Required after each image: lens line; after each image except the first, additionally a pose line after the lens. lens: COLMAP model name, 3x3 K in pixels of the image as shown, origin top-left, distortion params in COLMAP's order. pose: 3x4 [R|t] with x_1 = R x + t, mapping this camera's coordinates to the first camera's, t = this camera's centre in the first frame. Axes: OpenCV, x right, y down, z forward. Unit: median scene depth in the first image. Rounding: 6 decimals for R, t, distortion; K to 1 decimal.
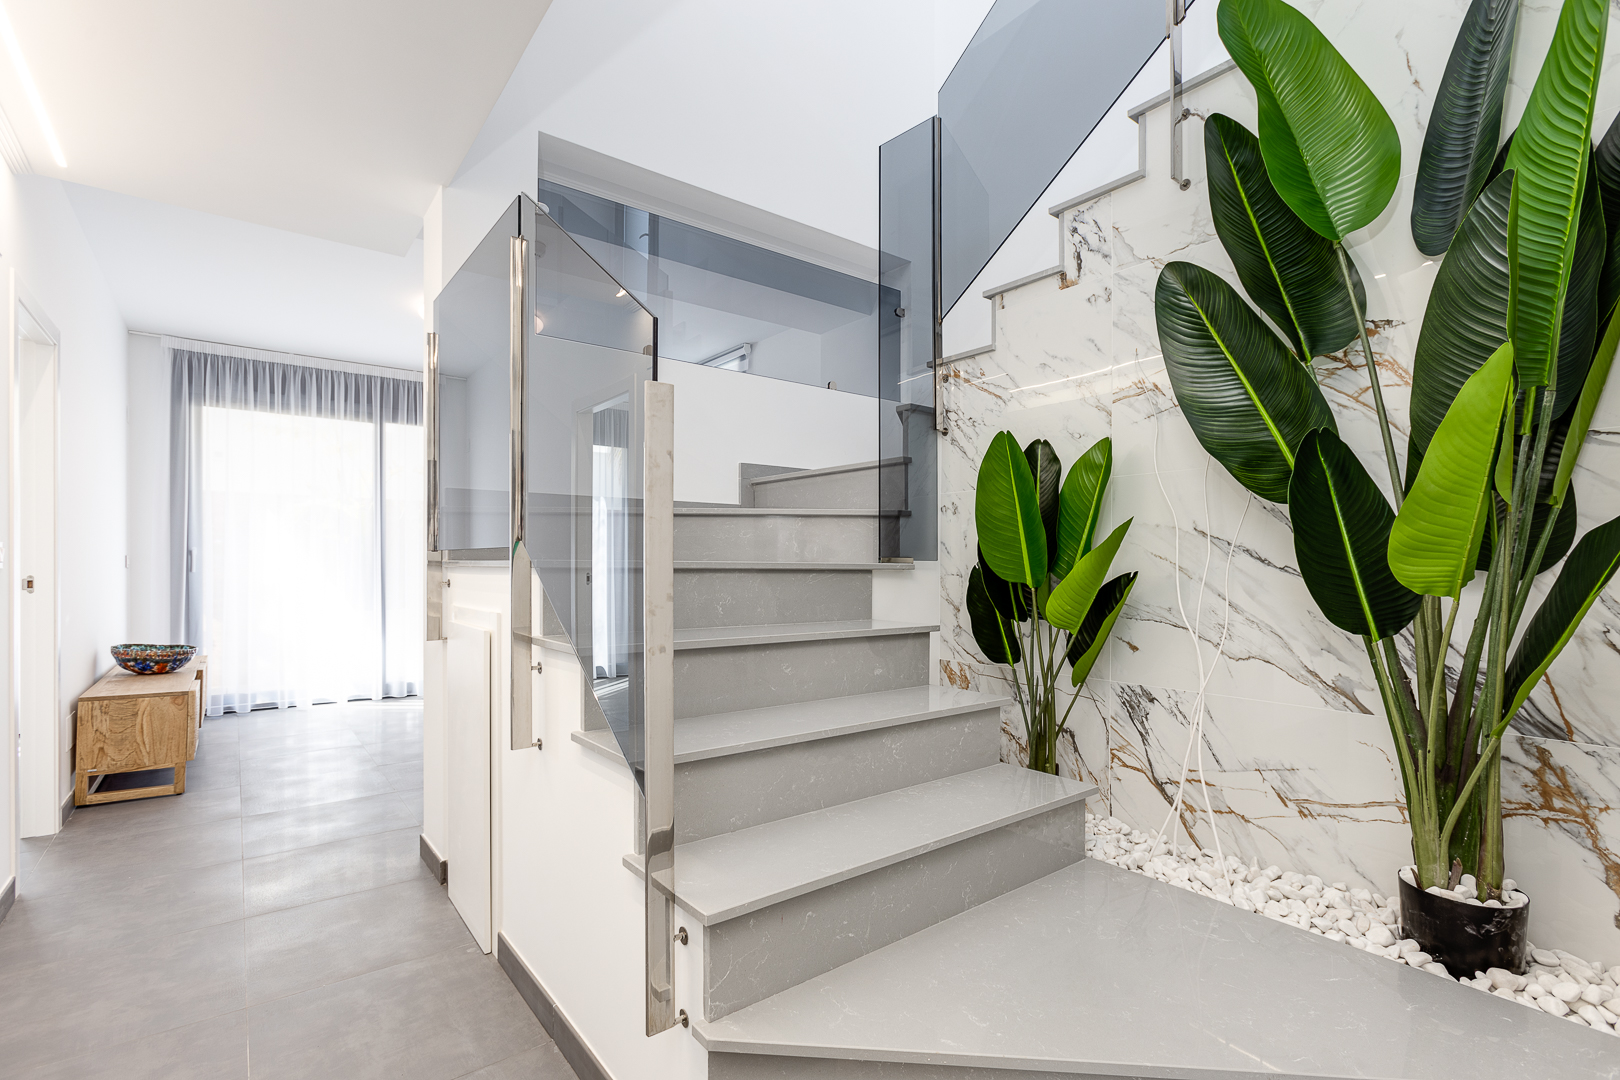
lens RADIAL K [[752.6, 0, 814.9], [0, 752.6, 574.1], [0, 0, 1]] dist [-0.003408, 0.001744]
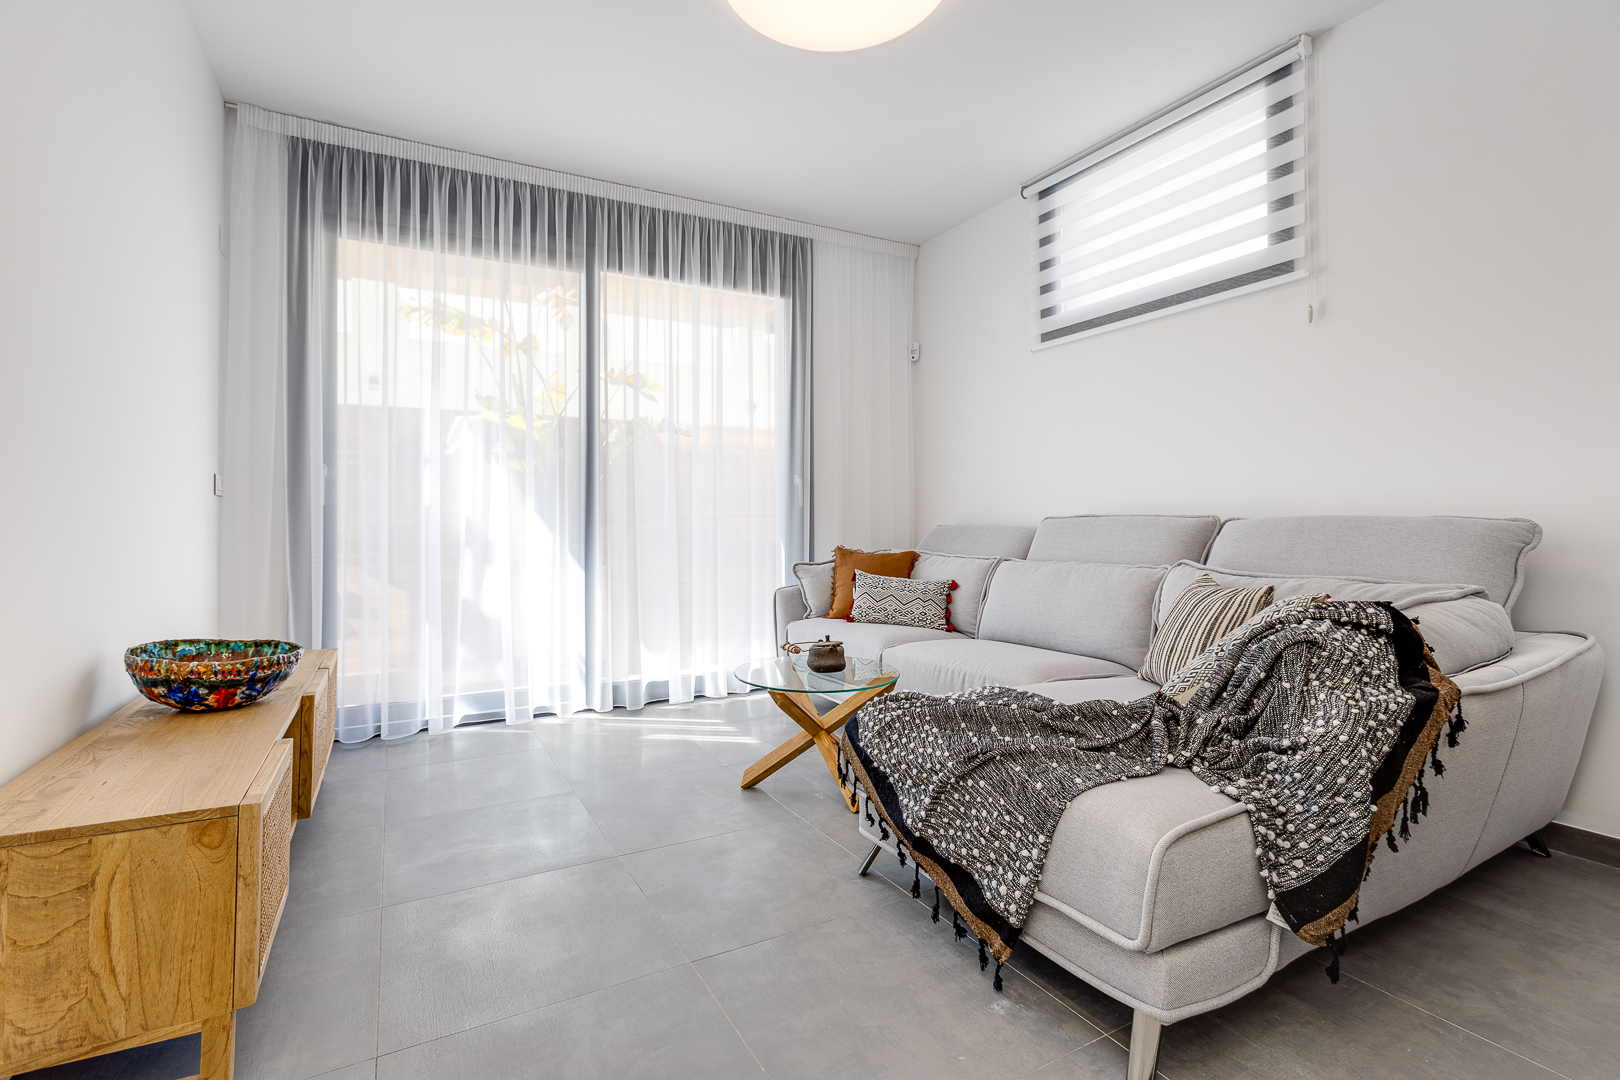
lens RADIAL K [[752.6, 0, 814.7], [0, 752.6, 522.3], [0, 0, 1]] dist [-0.003408, 0.001744]
pose [[0.988287, -0.008122, -0.152391, -0.453484], [0.007089, 0.999948, -0.007318, 0.025951], [0.152442, 0.006152, 0.988293, 0.610358]]
